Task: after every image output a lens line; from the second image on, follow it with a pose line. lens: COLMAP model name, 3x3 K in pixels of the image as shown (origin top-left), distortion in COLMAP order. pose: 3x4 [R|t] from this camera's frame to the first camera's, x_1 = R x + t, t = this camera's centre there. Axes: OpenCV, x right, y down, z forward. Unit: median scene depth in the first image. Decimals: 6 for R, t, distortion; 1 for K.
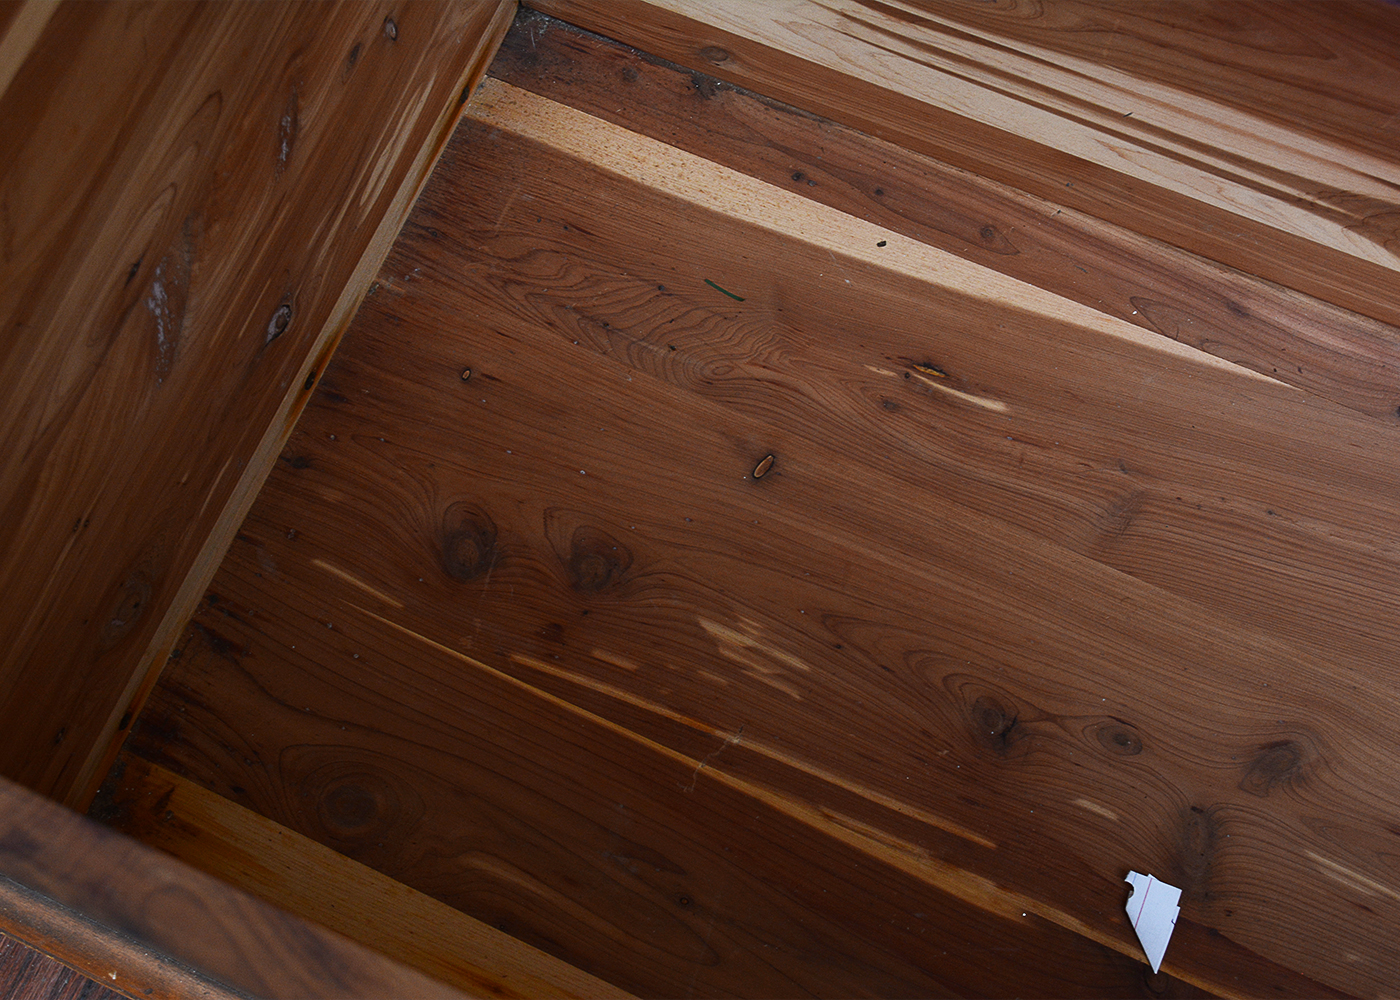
lens RADIAL K [[2179.1, 0, 698.4], [0, 2179.1, 496.2], [0, 0, 1]] dist [-0.007278, 0.000000]
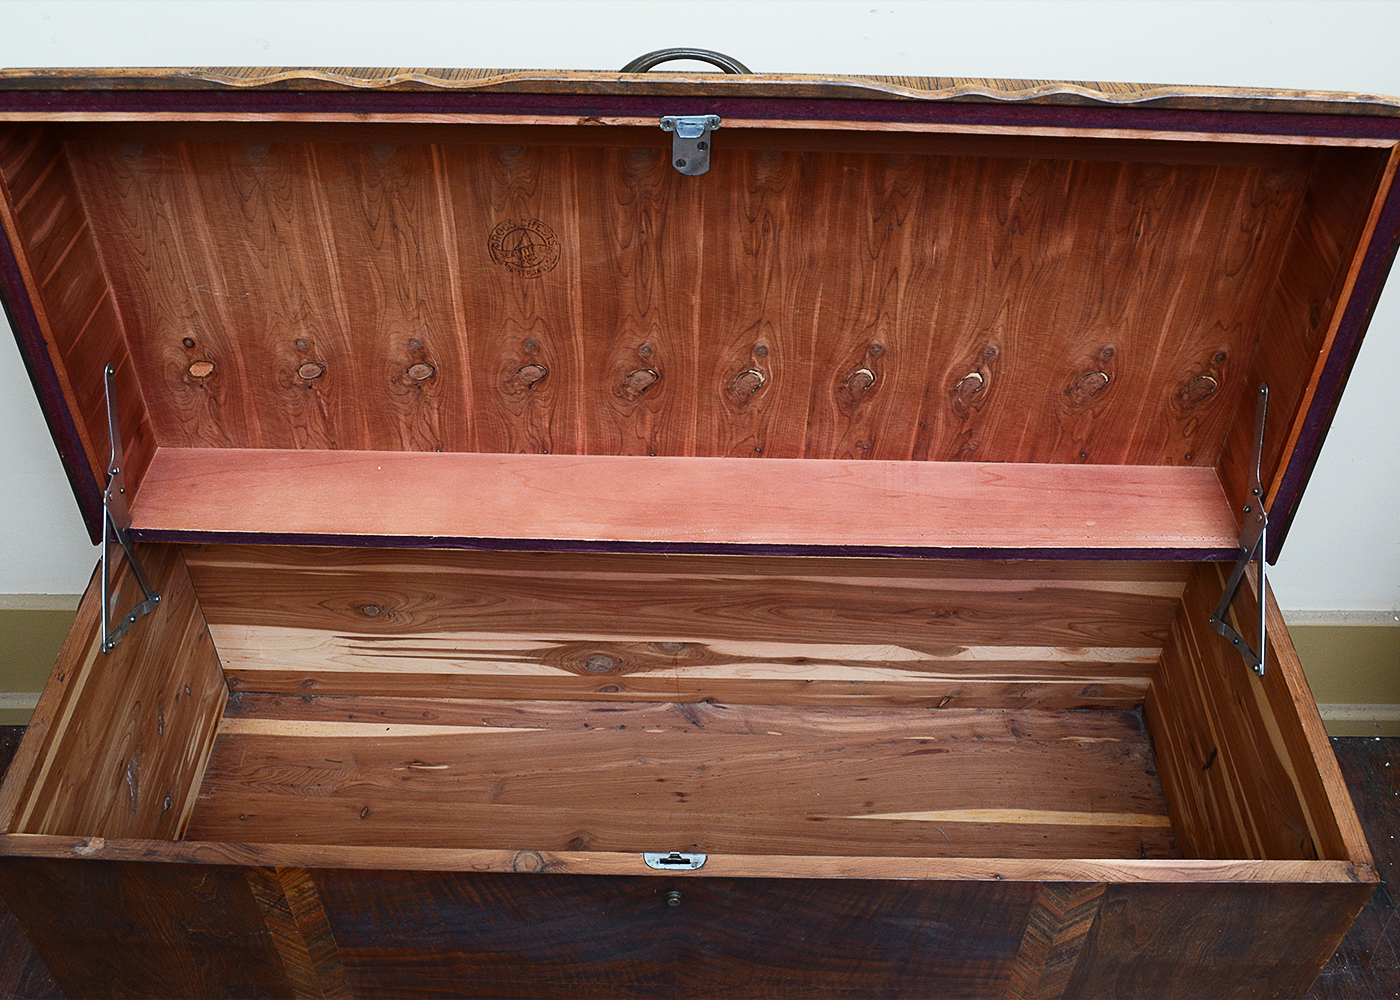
lens RADIAL K [[1408.3, 0, 701.0], [0, 1408.3, 497.2], [0, 0, 1]] dist [-0.058715, 0.000000]
pose [[0.917688, -0.228162, 0.325256, -0.059402], [0.351332, 0.848287, -0.396200, 0.471738], [-0.185513, 0.477861, 0.858623, -0.702781]]
